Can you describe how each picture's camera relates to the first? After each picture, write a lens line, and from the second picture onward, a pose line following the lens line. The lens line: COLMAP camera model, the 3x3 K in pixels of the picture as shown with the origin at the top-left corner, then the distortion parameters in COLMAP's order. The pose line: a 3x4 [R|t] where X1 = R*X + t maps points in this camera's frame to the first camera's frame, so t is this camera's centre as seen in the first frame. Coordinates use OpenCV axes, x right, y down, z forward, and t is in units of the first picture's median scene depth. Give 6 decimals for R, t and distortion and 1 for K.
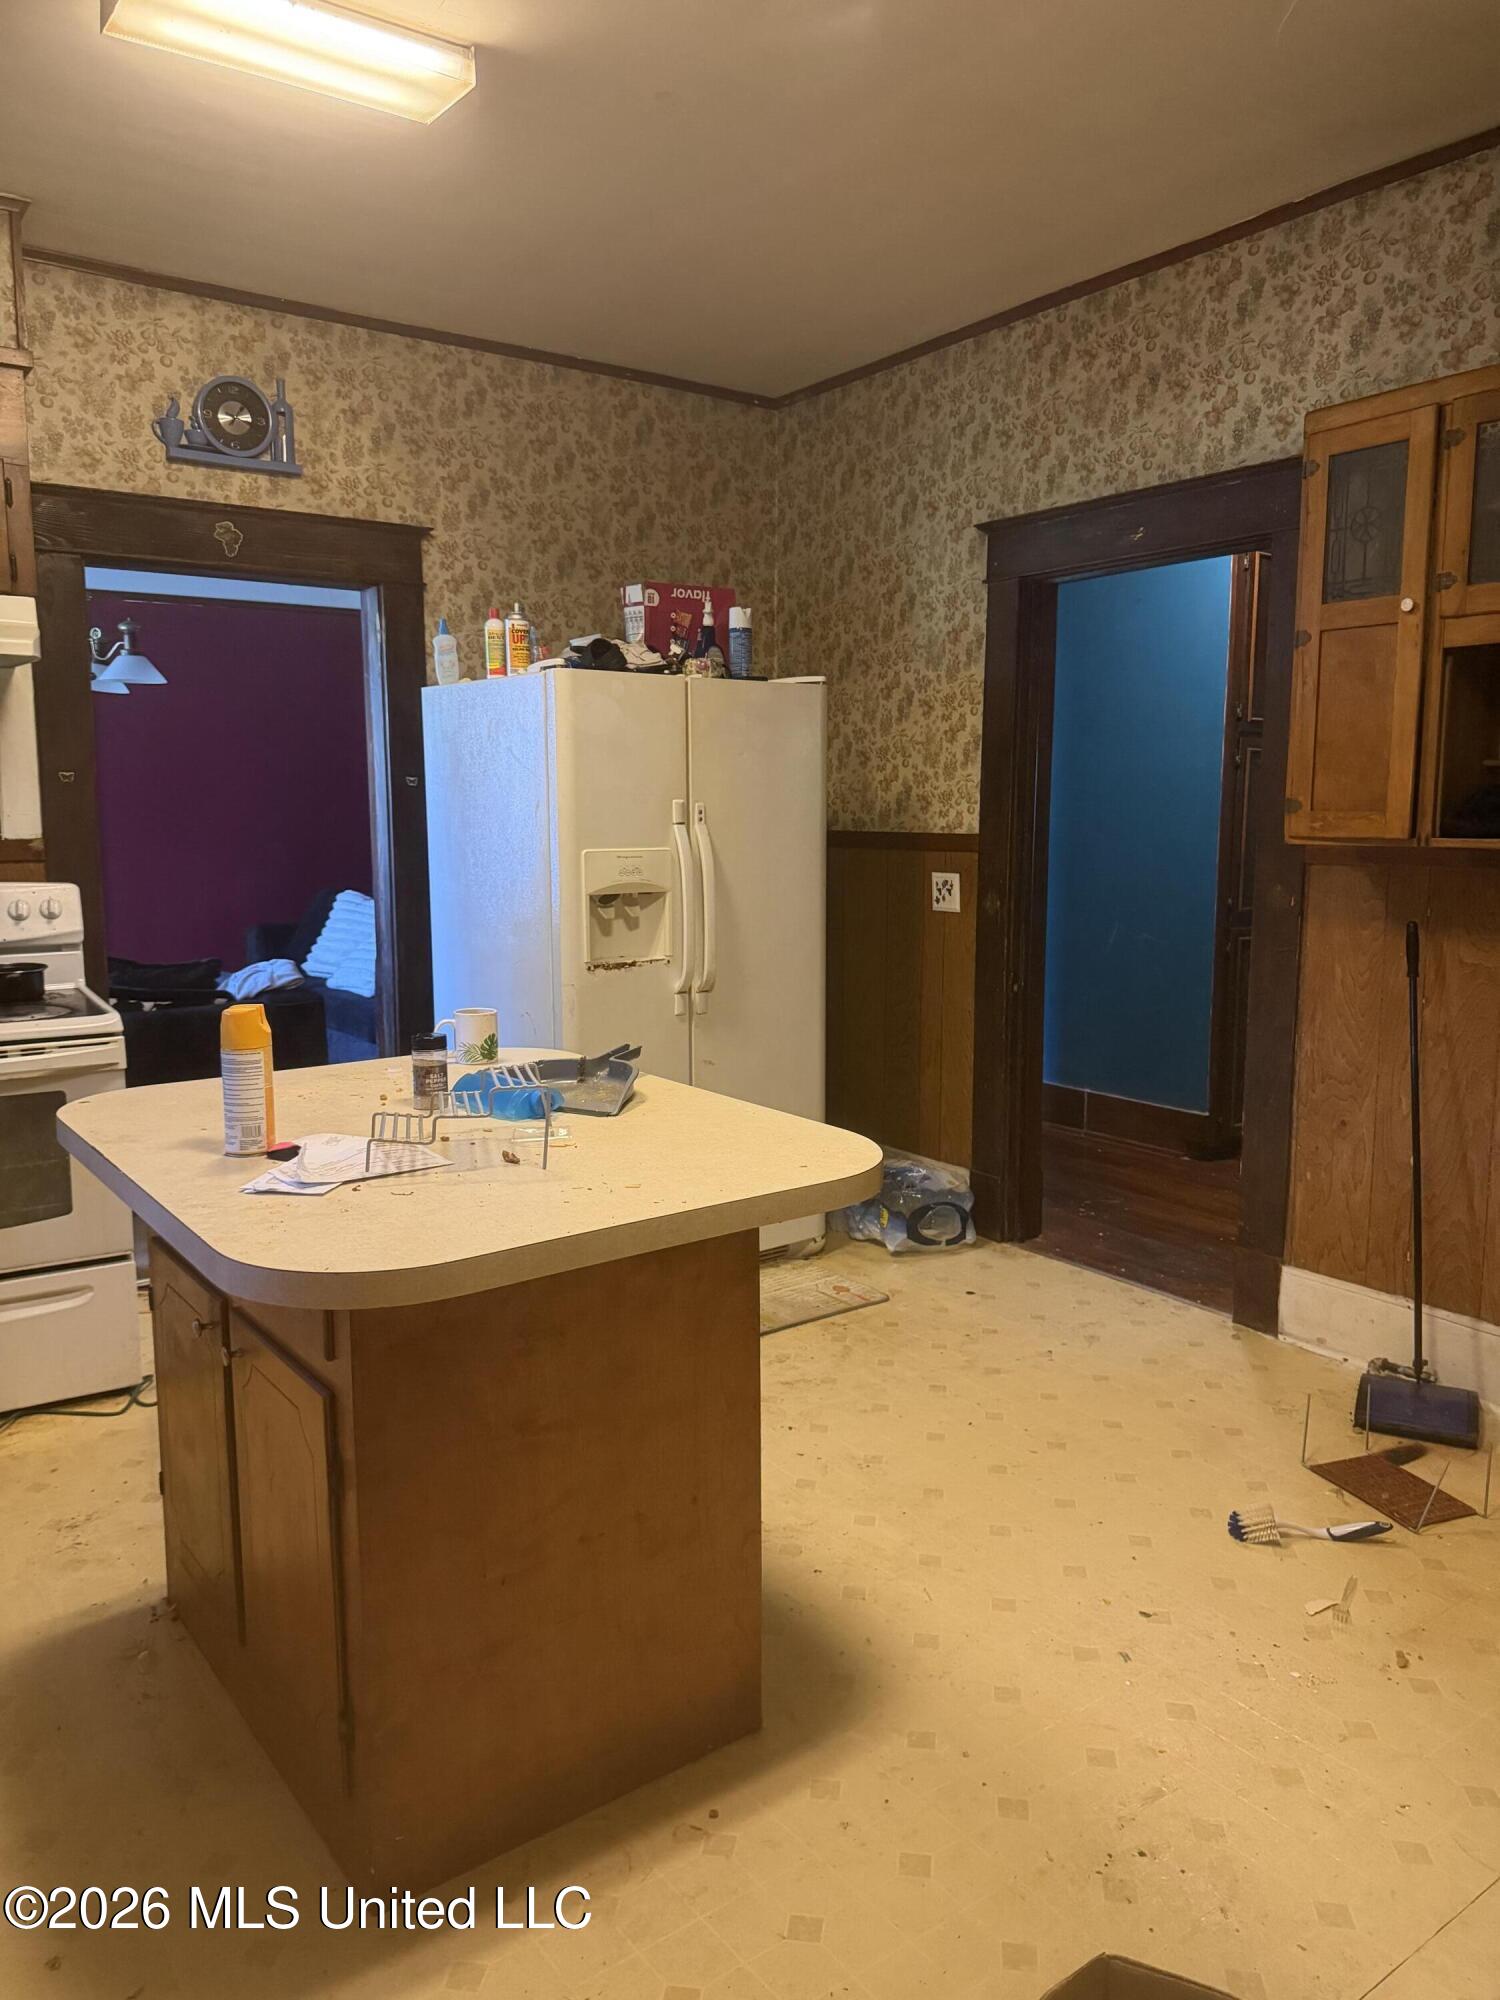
lens RADIAL K [[1425.1, 0, 748.9], [0, 1425.1, 1002.3], [0, 0, 1]] dist [0.046047, -0.041430]
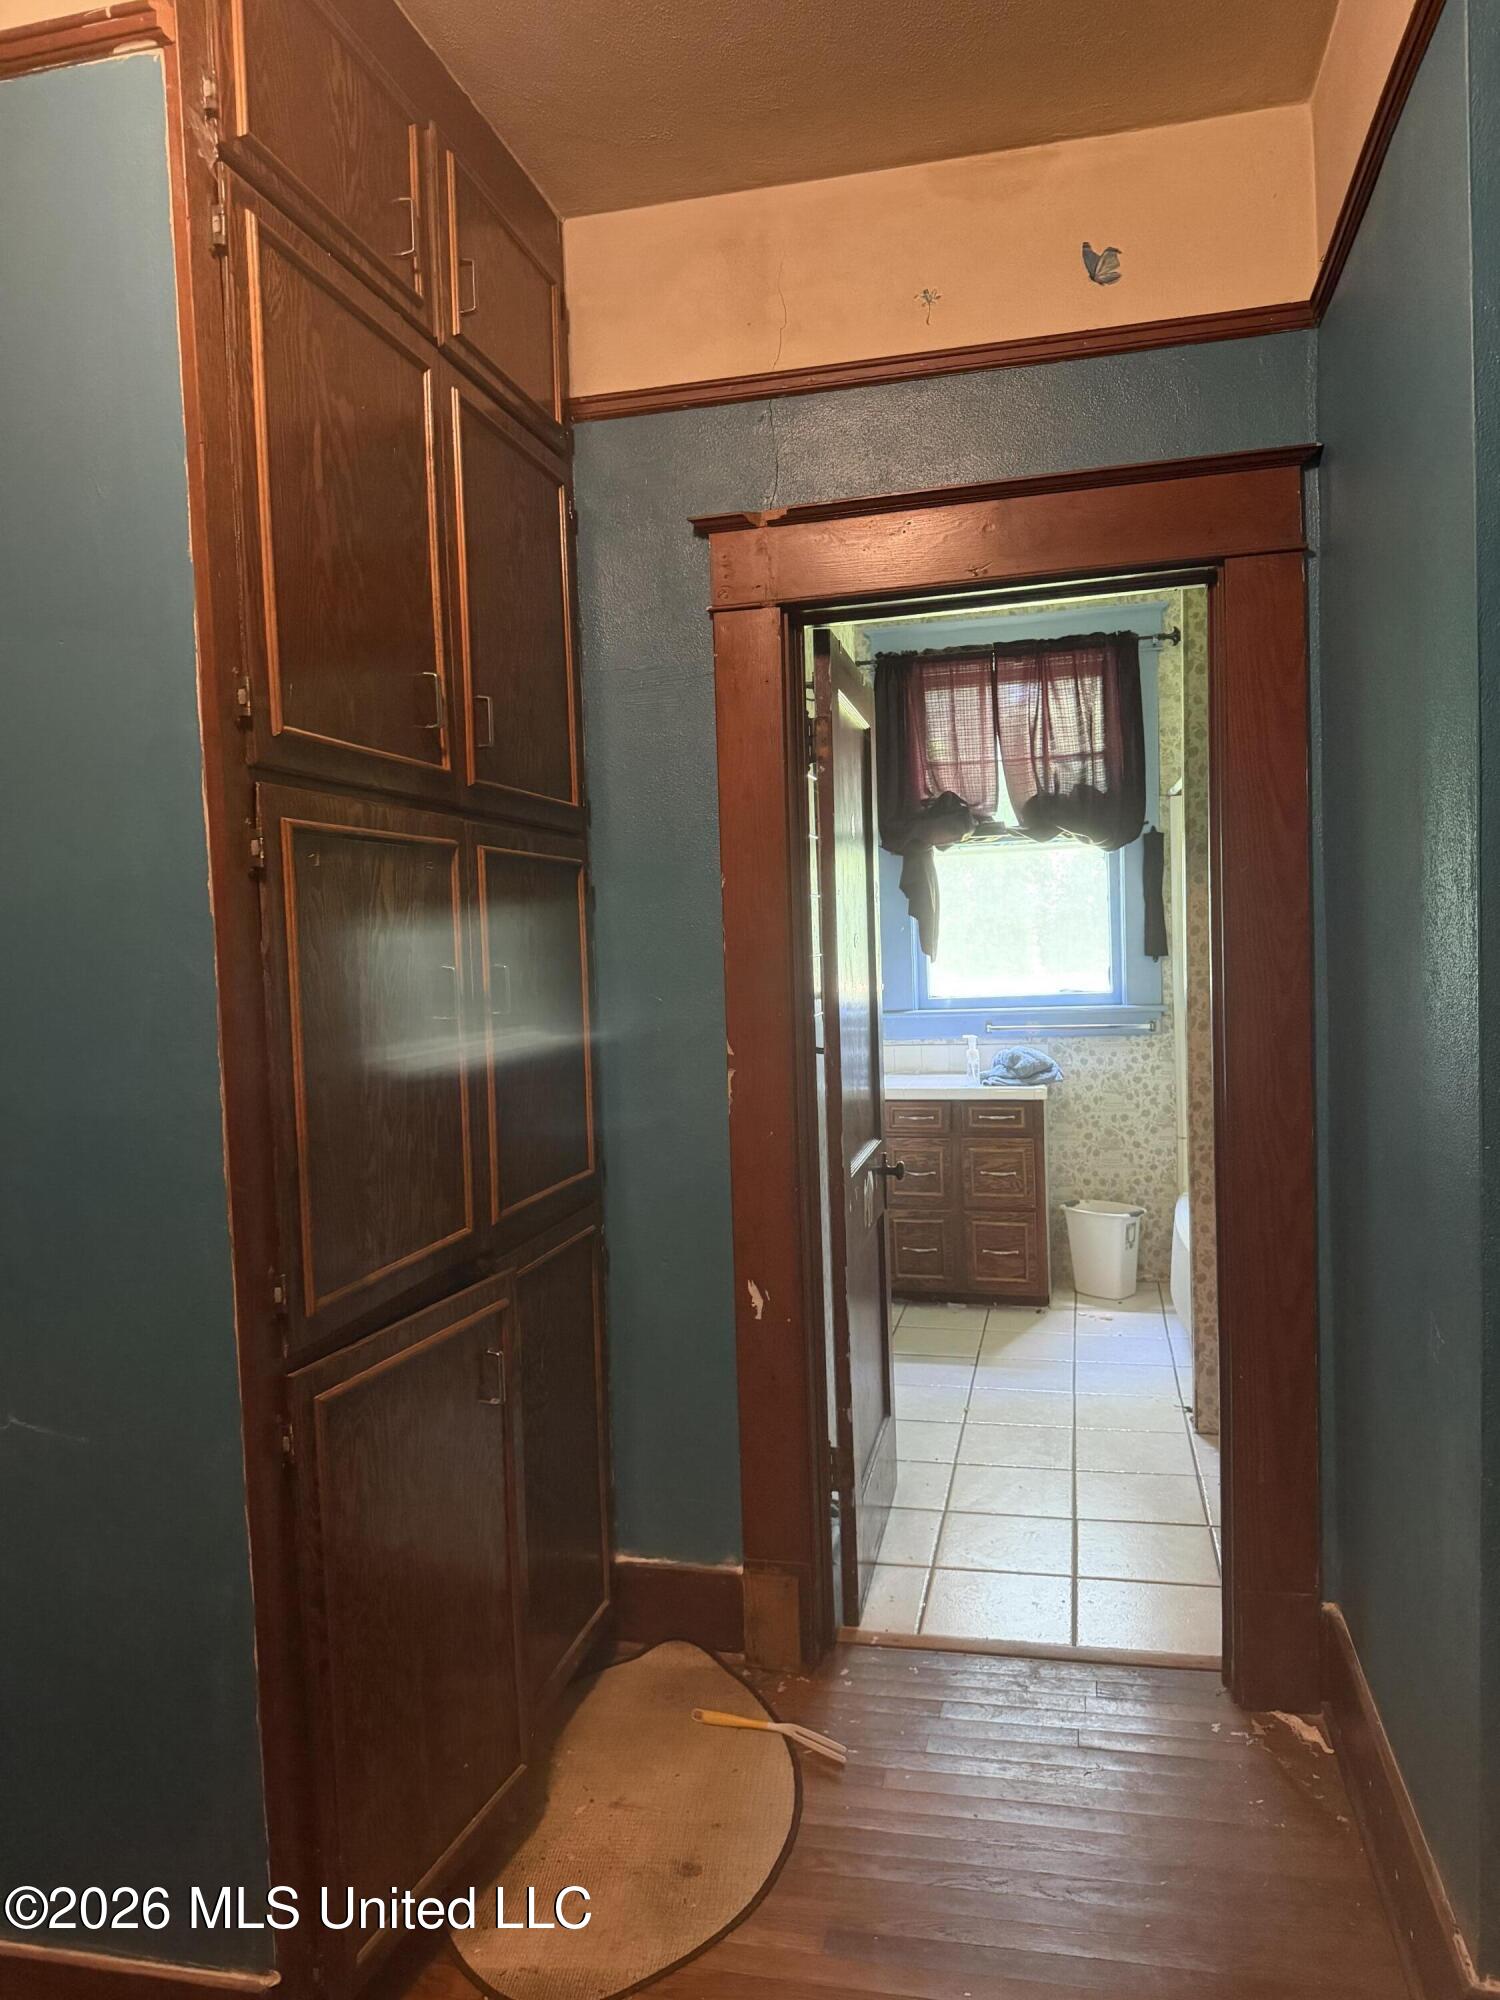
lens RADIAL K [[1425.1, 0, 750.2], [0, 1425.1, 1001.0], [0, 0, 1]] dist [0.046047, -0.041430]
pose [[0.767971, -0.057049, 0.637938, 0.219063], [0.128663, 0.989463, -0.066404, -0.099947], [-0.627428, 0.133076, 0.767219, 0.687753]]
